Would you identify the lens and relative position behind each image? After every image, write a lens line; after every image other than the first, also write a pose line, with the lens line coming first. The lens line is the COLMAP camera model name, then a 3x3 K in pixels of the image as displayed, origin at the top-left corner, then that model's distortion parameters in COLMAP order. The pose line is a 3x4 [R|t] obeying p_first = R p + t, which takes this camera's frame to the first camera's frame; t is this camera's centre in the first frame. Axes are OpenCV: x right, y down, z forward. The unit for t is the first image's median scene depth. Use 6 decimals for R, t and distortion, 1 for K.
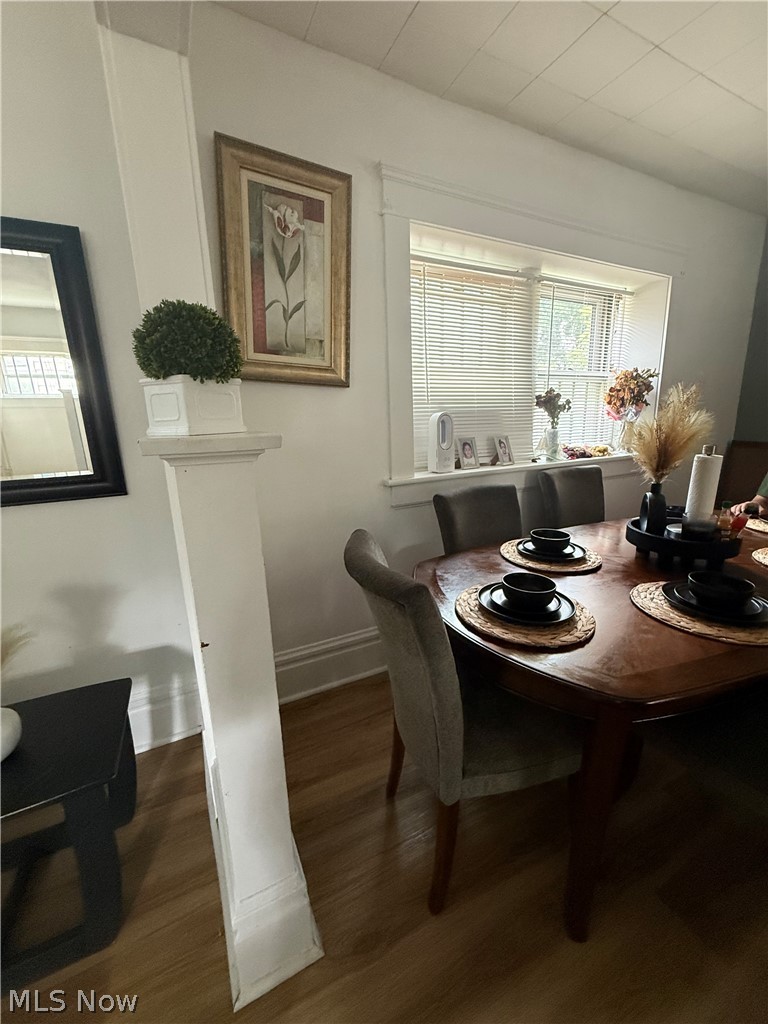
lens RADIAL K [[407.5, 0, 383.1], [0, 407.5, 512.1], [0, 0, 1]] dist [0.001709, -0.000049]
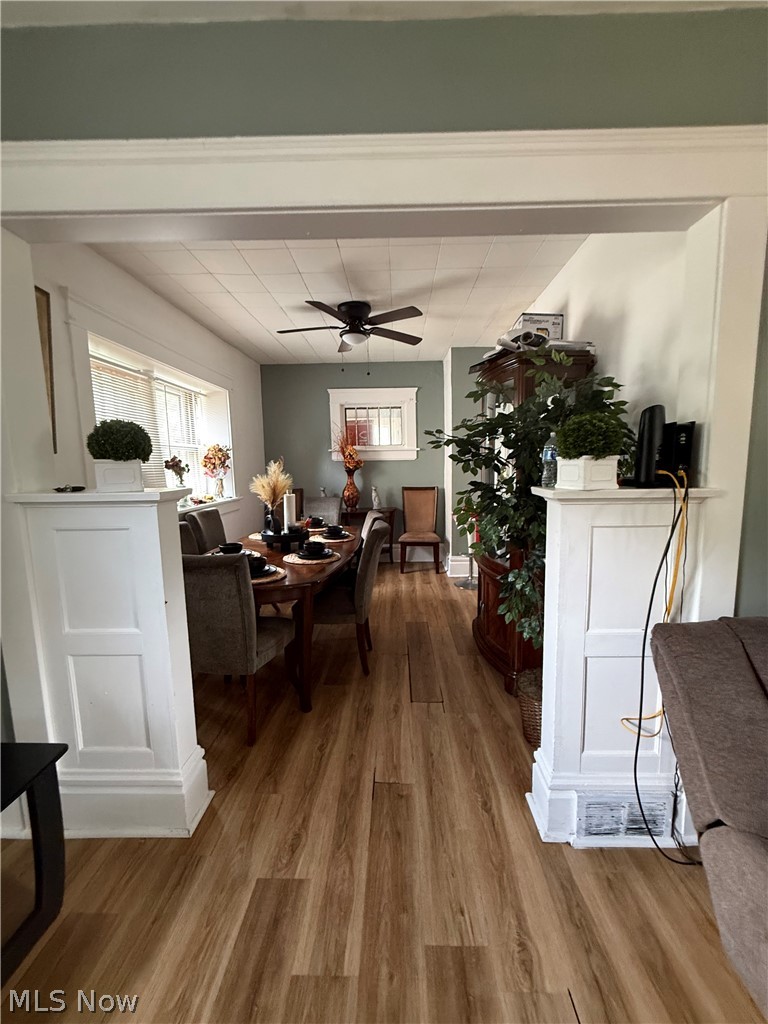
lens RADIAL K [[407.5, 0, 388.5], [0, 407.5, 512.9], [0, 0, 1]] dist [0.001709, -0.000049]
pose [[0.471379, -0.085263, 0.877800, -0.475387], [0.198752, 0.979982, -0.011541, 0.046328], [-0.859244, 0.179904, 0.478889, -0.250910]]
